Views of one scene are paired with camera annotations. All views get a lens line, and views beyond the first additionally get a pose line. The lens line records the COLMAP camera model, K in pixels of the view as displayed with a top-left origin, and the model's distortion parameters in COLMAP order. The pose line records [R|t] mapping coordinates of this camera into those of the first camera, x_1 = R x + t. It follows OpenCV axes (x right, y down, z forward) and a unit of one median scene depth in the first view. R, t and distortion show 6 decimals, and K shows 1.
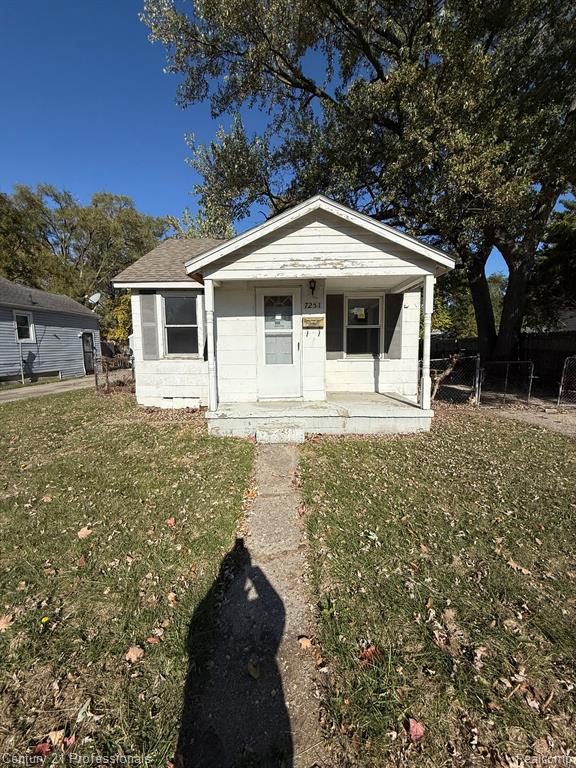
lens RADIAL K [[304.4, 0, 288.0], [0, 304.4, 384.0], [0, 0, 1]] dist [0.001313, 0.000075]
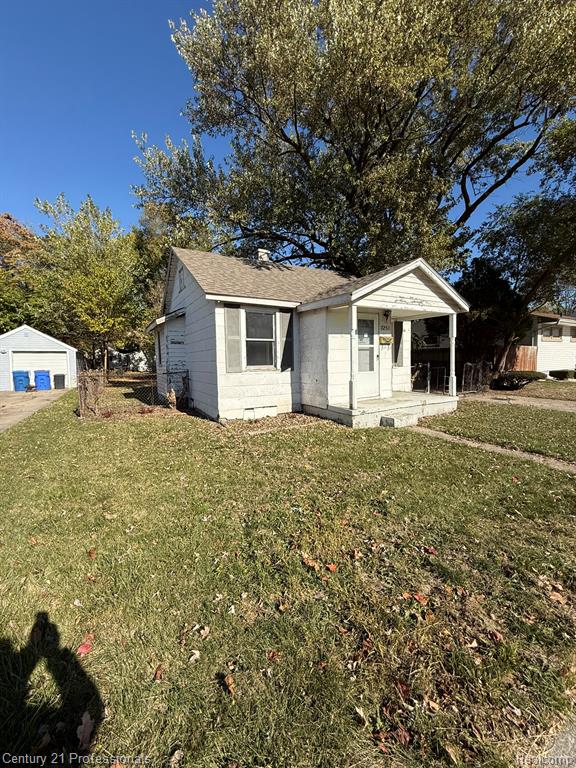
lens RADIAL K [[305.0, 0, 287.7], [0, 305.0, 381.5], [0, 0, 1]] dist [-0.000805, -0.000003]
pose [[0.856585, -0.044990, 0.514041, -0.985835], [0.073175, 0.996715, -0.034701, -0.001685], [-0.510791, 0.067339, 0.857063, 0.059922]]
